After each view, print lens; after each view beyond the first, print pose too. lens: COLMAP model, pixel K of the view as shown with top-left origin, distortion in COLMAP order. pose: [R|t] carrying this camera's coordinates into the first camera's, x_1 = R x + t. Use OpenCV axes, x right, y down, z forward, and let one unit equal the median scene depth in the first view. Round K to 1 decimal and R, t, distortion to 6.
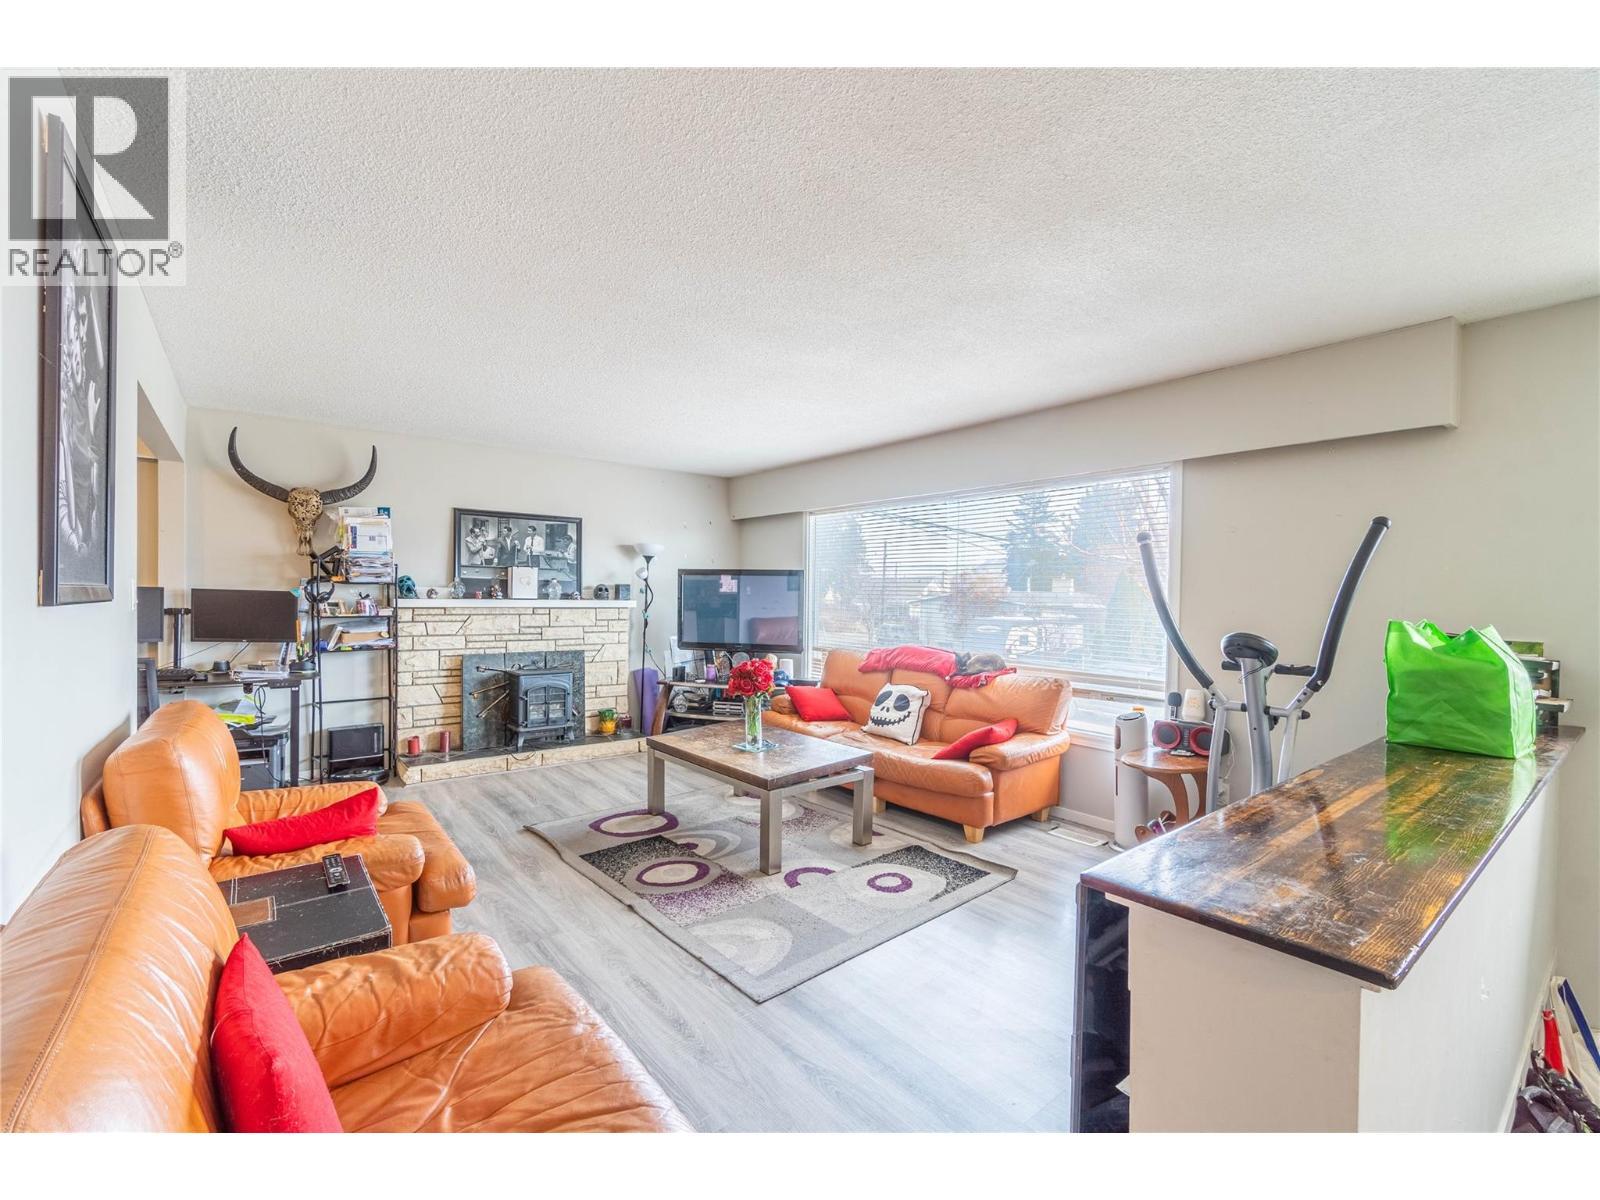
lens RADIAL K [[702.5, 0, 795.0], [0, 702.5, 602.0], [0, 0, 1]] dist [-0.003565, -0.000796]
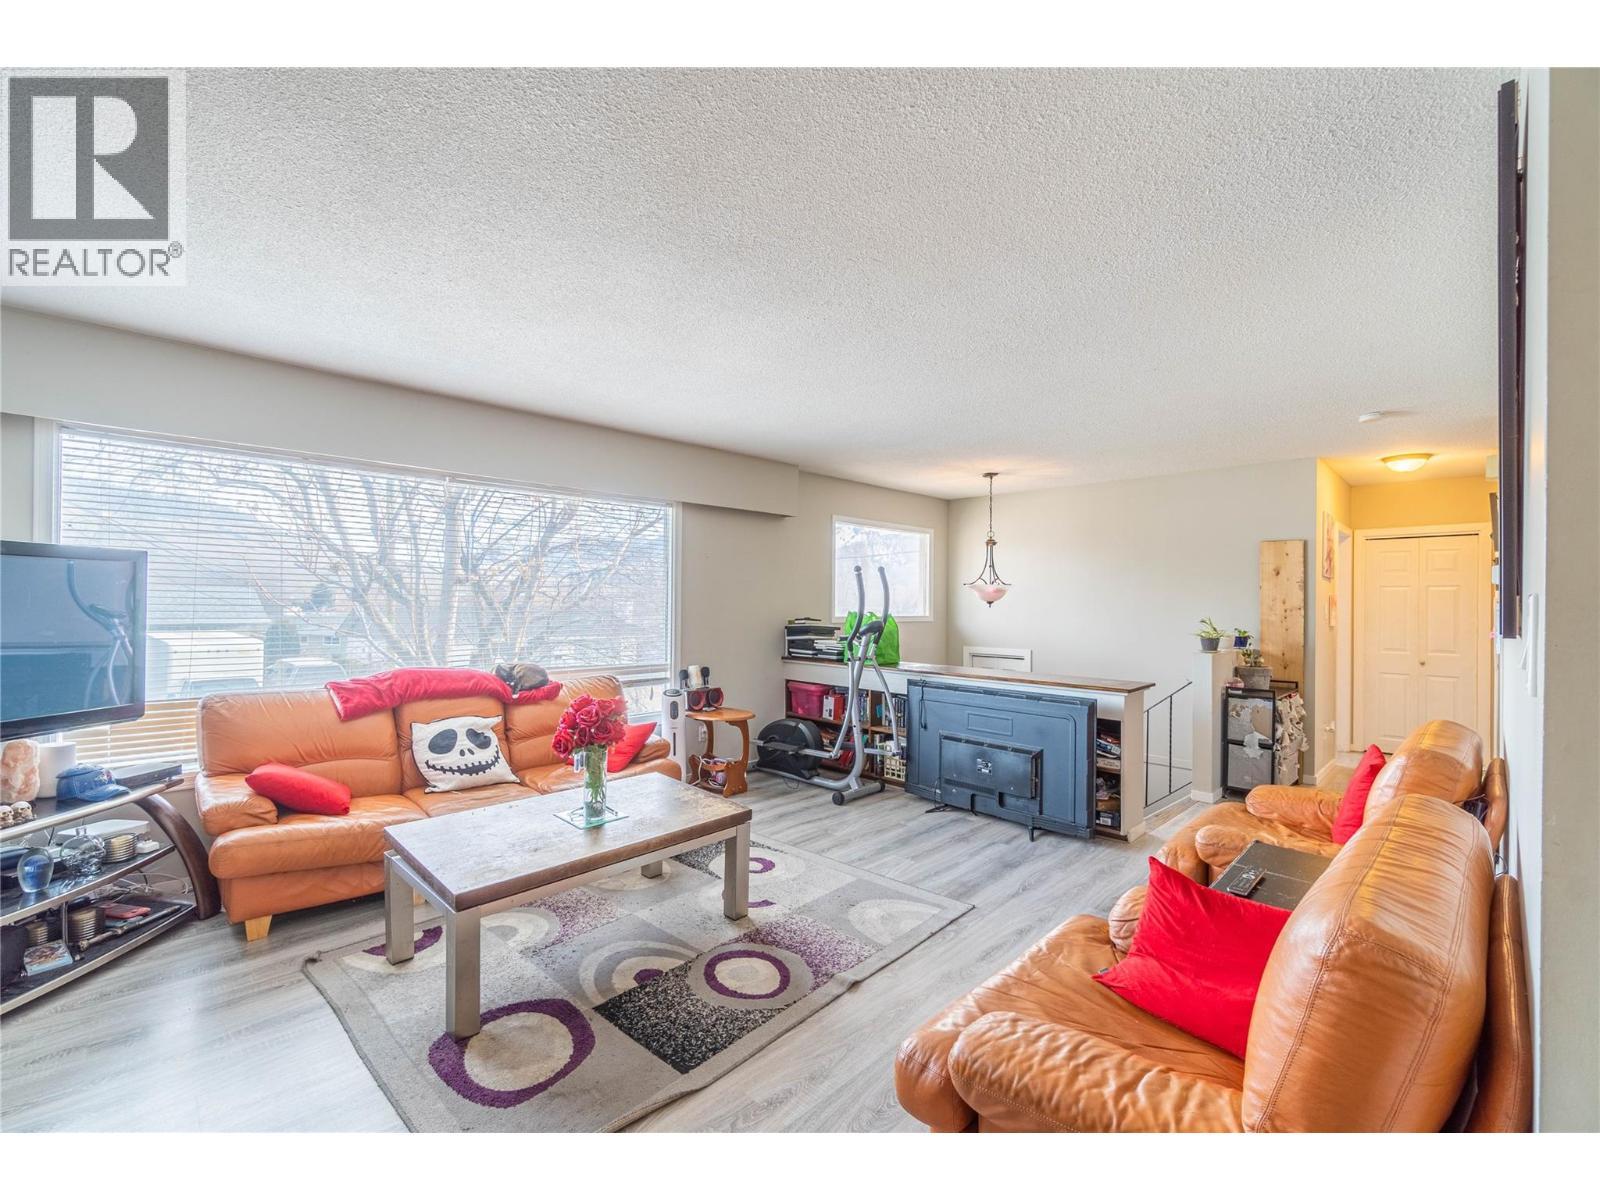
lens RADIAL K [[702.5, 0, 794.4], [0, 702.5, 598.7], [0, 0, 1]] dist [-0.003565, -0.000796]
pose [[-0.128659, -0.009644, 0.991642, -0.876705], [0.002084, 0.999948, 0.009995, -0.025169], [-0.991687, 0.003352, -0.128632, 0.986826]]
